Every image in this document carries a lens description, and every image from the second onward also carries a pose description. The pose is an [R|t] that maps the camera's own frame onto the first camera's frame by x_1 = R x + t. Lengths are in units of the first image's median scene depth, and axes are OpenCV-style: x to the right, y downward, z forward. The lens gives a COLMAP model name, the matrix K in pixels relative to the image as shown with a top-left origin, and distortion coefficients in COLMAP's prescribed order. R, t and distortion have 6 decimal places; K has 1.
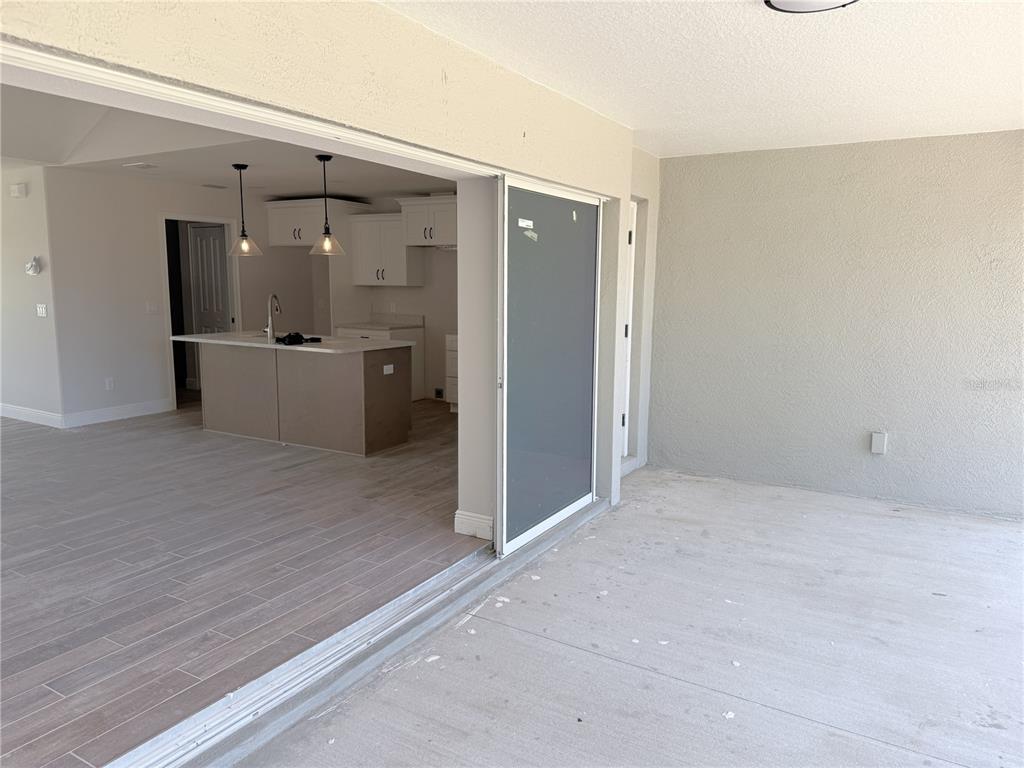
lens RADIAL K [[719.0, 0, 508.4], [0, 719.0, 385.2], [0, 0, 1]] dist [0.073210, -0.104033]
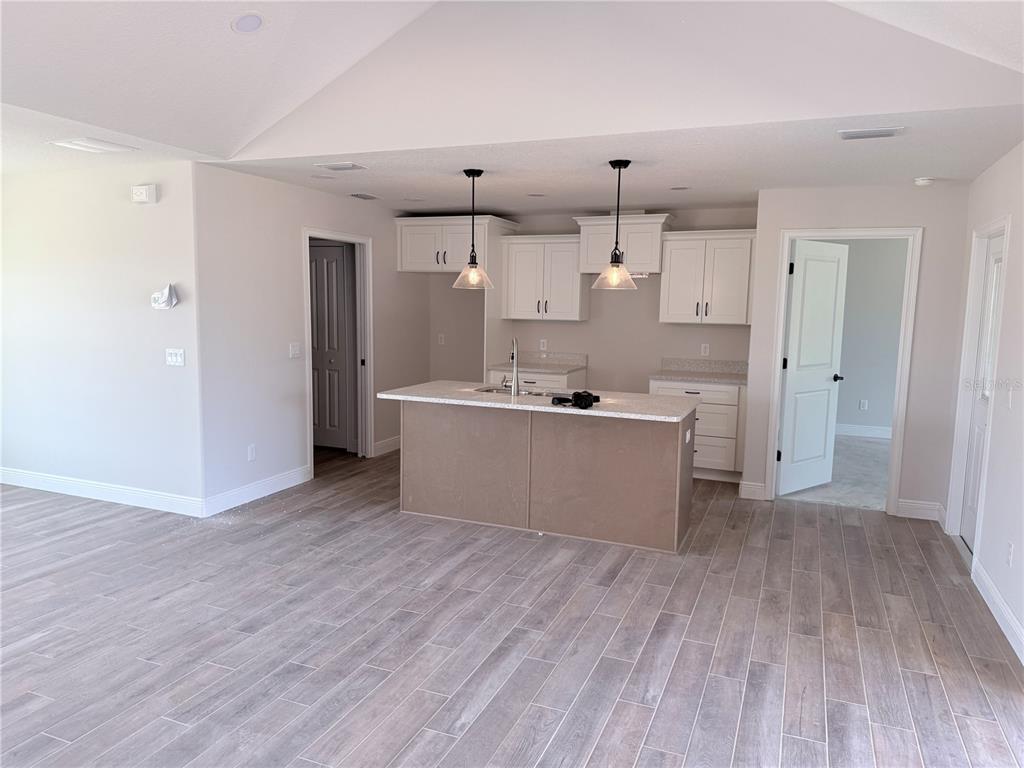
lens RADIAL K [[713.2, 0, 508.0], [0, 713.2, 383.4], [0, 0, 1]] dist [0.114809, -0.188963]
pose [[0.990227, -0.008104, 0.139232, -0.515939], [0.012012, 0.999557, -0.027246, -0.065923], [-0.138950, 0.028652, 0.989885, 0.289597]]
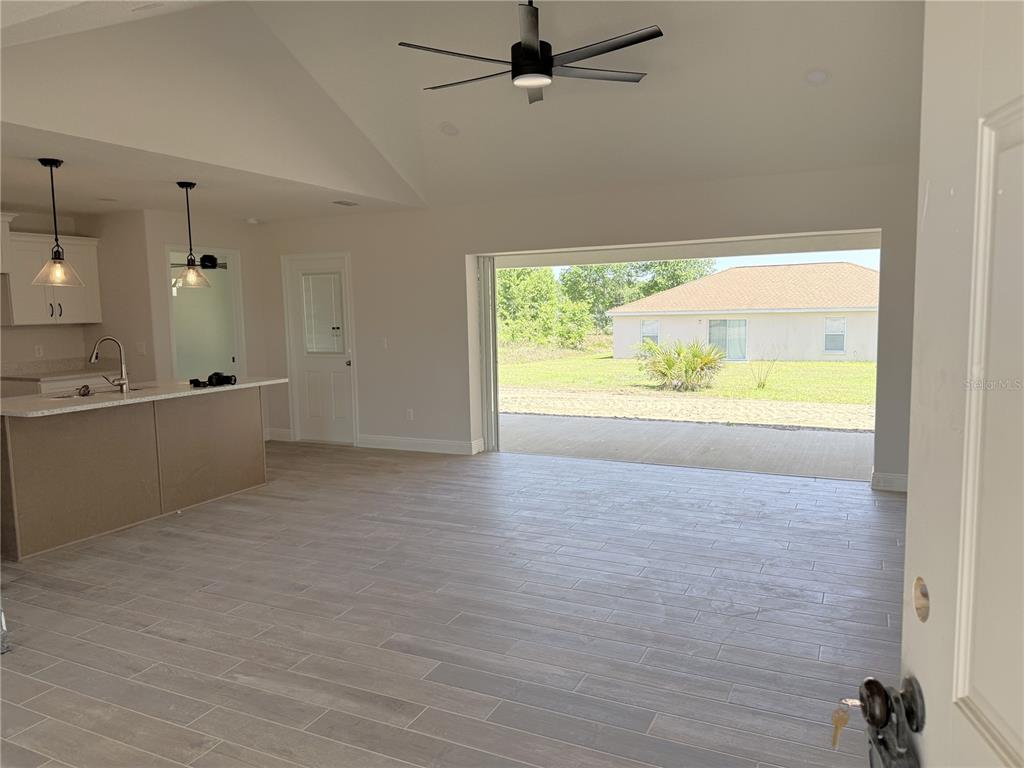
lens RADIAL K [[715.2, 0, 512.0], [0, 715.2, 384.0], [0, 0, 1]] dist [0.133652, -0.202547]
pose [[-0.078145, -0.113075, 0.990509, -1.330824], [0.164702, 0.978430, 0.124690, -0.120042], [-0.983243, 0.172883, -0.057836, 0.744056]]
